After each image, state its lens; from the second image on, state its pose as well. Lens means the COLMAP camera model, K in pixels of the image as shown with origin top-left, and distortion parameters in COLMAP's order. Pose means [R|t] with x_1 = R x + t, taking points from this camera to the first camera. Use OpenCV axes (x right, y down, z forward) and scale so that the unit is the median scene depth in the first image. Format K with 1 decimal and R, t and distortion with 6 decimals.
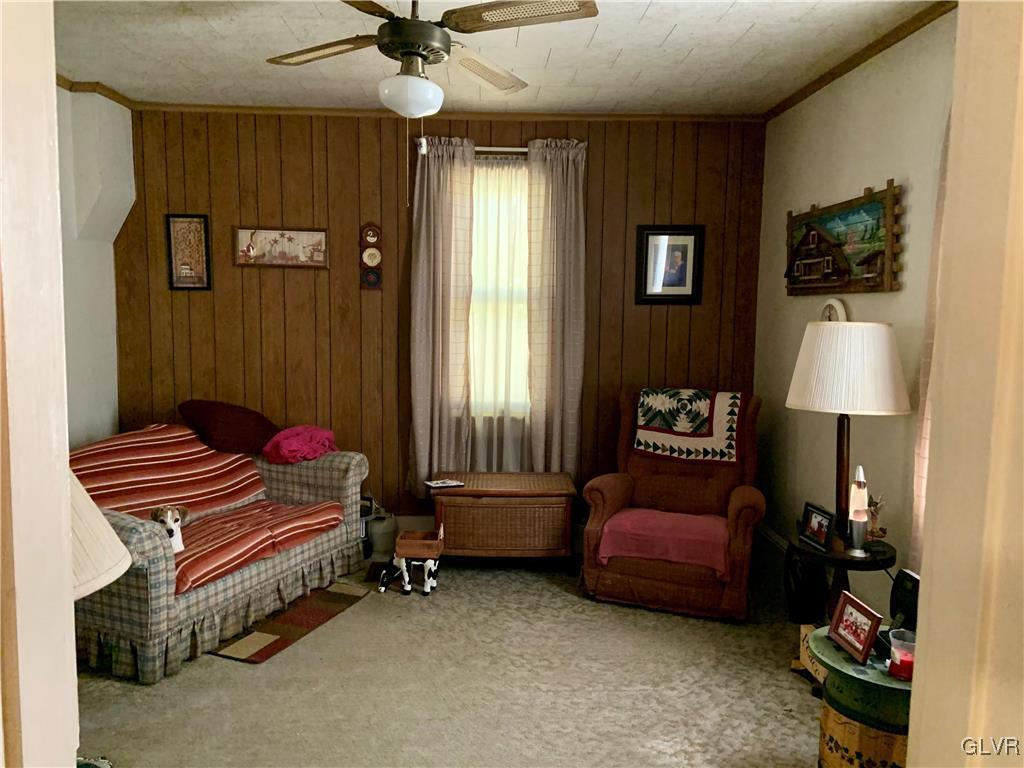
lens RADIAL K [[774.8, 0, 508.7], [0, 774.8, 375.8], [0, 0, 1]] dist [0.138384, -0.170699]
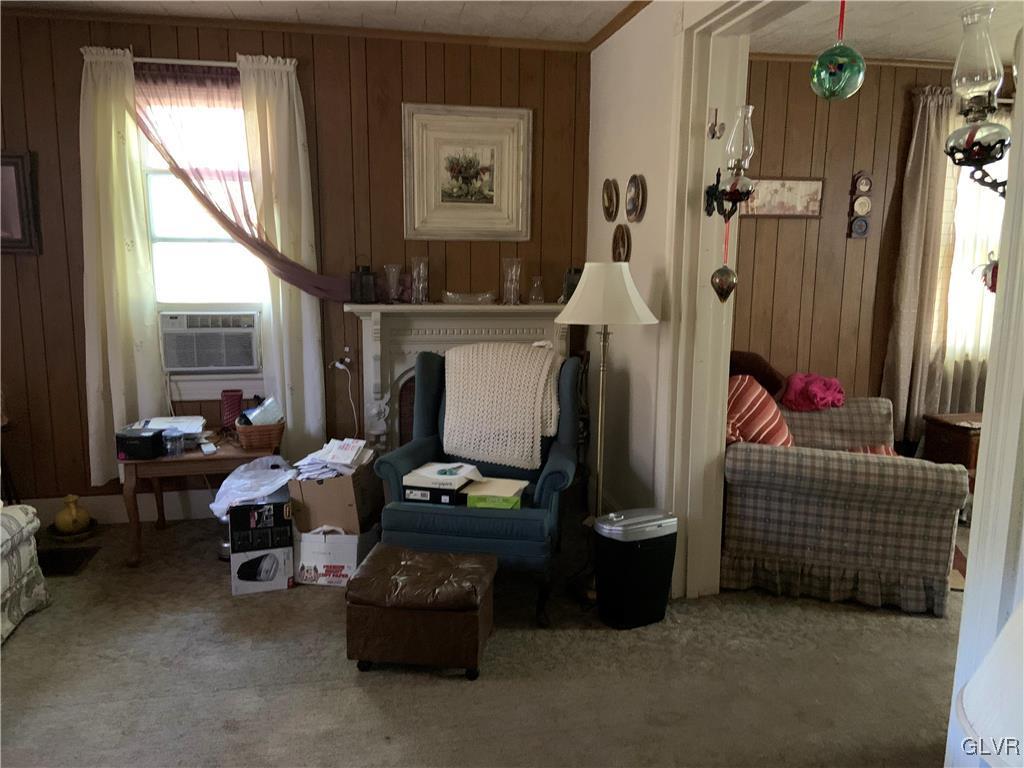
lens RADIAL K [[774.8, 0, 508.7], [0, 774.8, 375.8], [0, 0, 1]] dist [0.138384, -0.170699]
pose [[0.985964, -0.032140, 0.163834, -0.805498], [0.021559, 0.997590, 0.065952, -0.010035], [-0.165559, -0.061494, 0.984281, 0.050166]]
